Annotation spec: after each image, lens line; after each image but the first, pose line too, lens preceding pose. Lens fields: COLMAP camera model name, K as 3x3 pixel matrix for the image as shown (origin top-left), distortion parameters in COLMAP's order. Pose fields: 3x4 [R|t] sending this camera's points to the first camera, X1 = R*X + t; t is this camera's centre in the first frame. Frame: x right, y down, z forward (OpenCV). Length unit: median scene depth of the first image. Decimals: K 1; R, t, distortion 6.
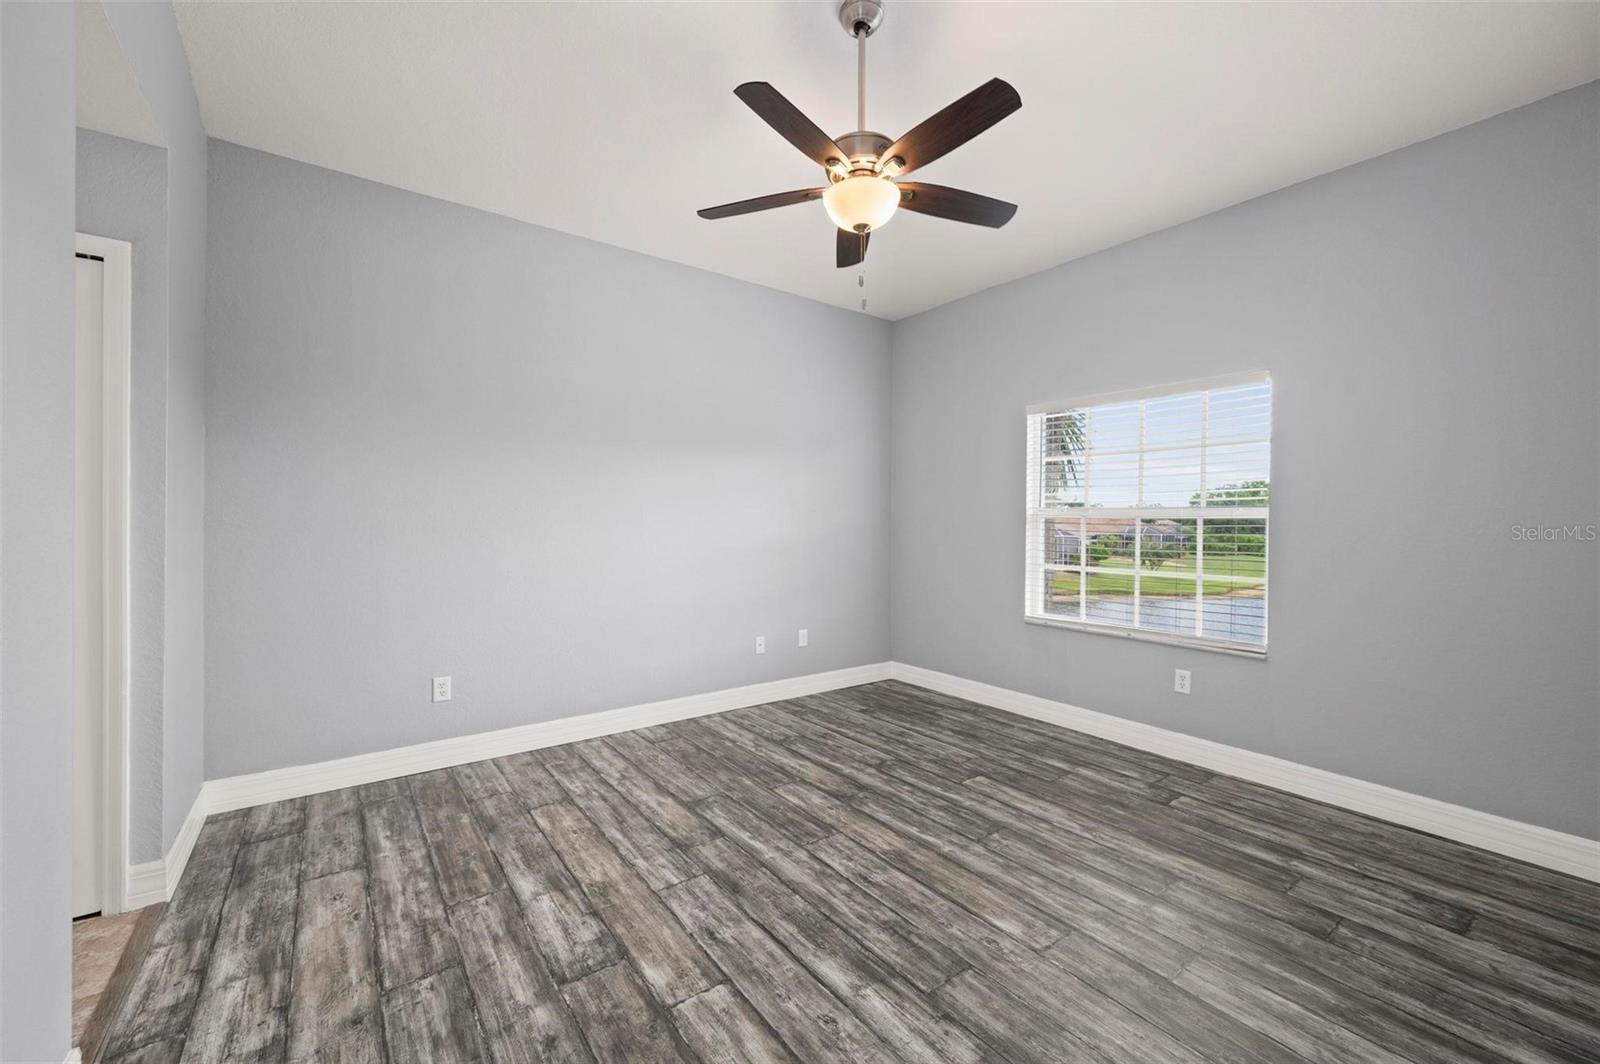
lens RADIAL K [[631.5, 0, 789.5], [0, 631.5, 524.7], [0, 0, 1]] dist [0.000594, -0.001138]
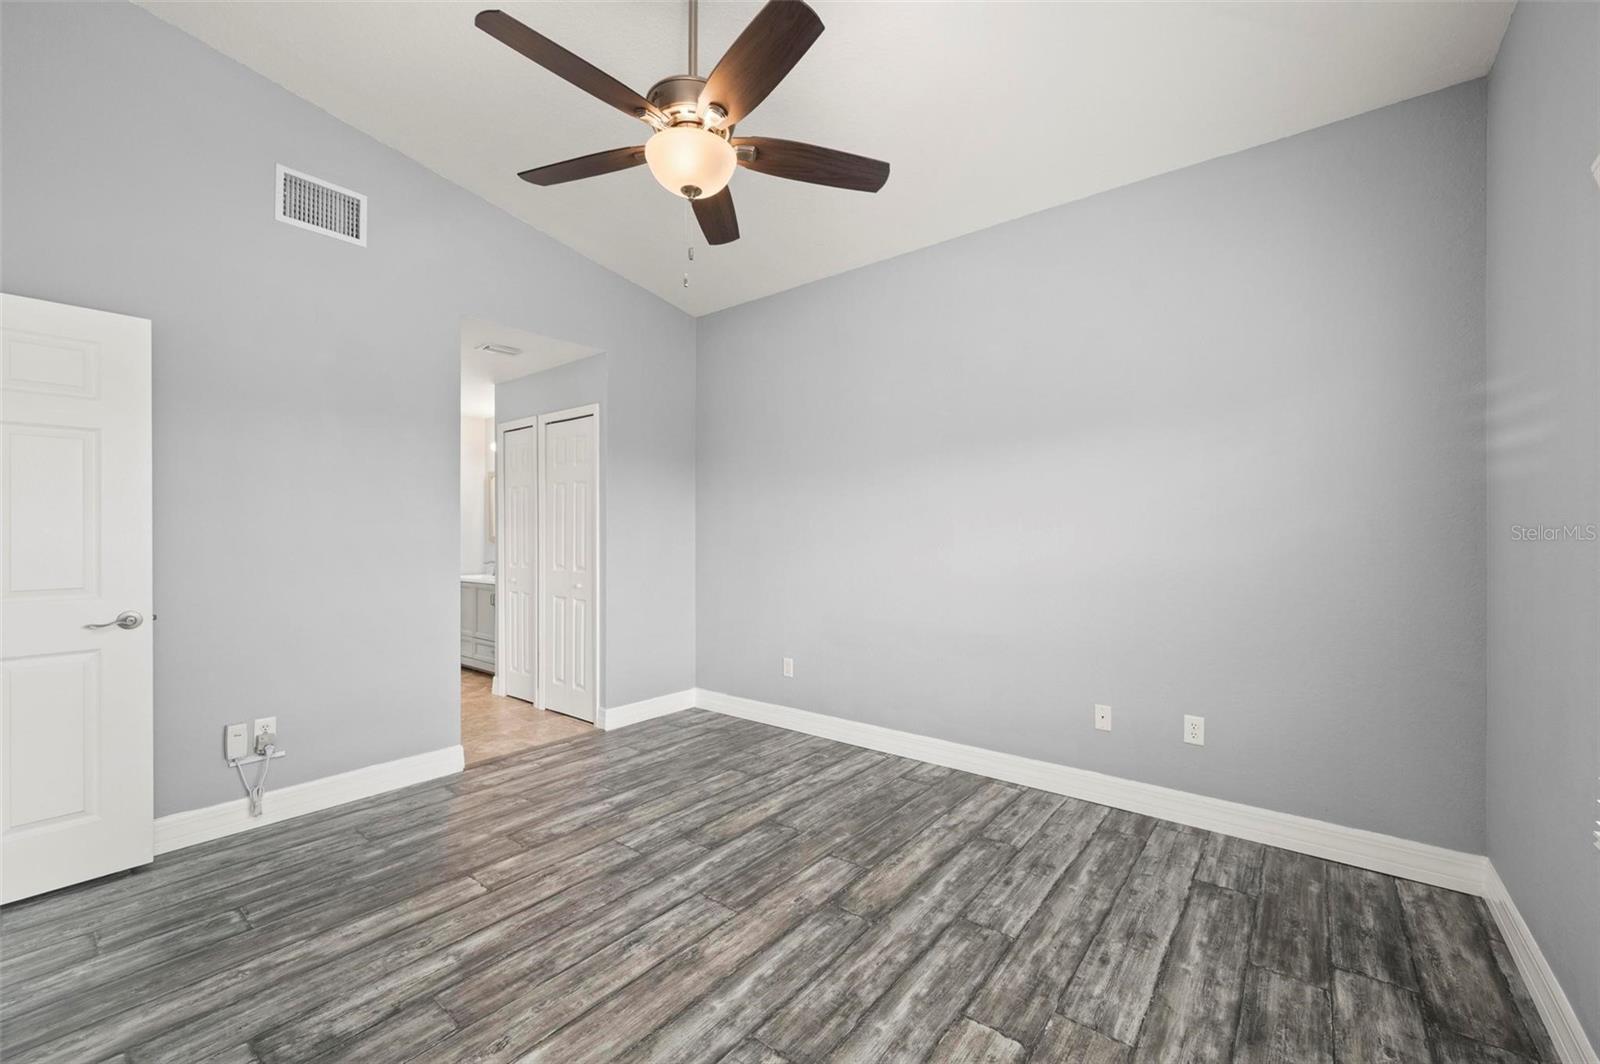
lens RADIAL K [[631.5, 0, 811.9], [0, 631.5, 534.9], [0, 0, 1]] dist [0.000594, -0.001138]
pose [[0.281701, -0.006175, -0.959482, 0.865932], [-0.002112, 0.999973, -0.007056, -0.010815], [0.959500, 0.004014, 0.281681, 0.805654]]
